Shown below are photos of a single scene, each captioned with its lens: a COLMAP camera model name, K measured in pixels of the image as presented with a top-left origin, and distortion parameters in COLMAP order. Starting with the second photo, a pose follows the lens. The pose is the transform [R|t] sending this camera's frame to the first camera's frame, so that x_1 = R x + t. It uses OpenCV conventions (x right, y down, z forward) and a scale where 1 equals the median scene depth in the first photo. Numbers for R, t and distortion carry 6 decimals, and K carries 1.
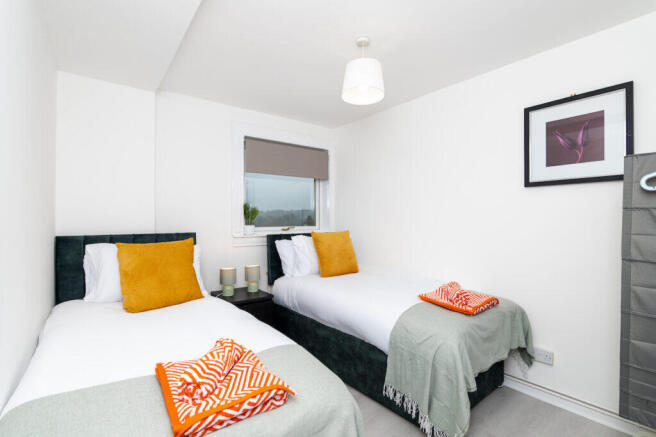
lens RADIAL K [[309.6, 0, 328.0], [0, 309.6, 218.5], [0, 0, 1]] dist [-0.003167, -0.000194]
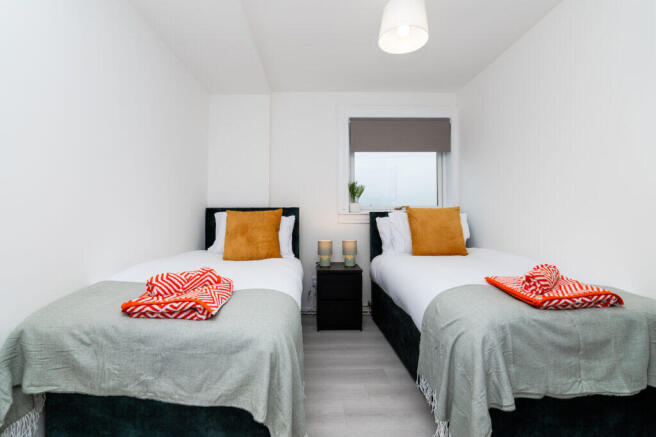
lens RADIAL K [[319.5, 0, 327.8], [0, 319.5, 207.4], [0, 0, 1]] dist [-0.000009, -0.000041]
pose [[0.794503, -0.022511, -0.606843, 0.485104], [0.003486, 0.999465, -0.032511, 0.107048], [0.607250, 0.023715, 0.794157, 0.151270]]
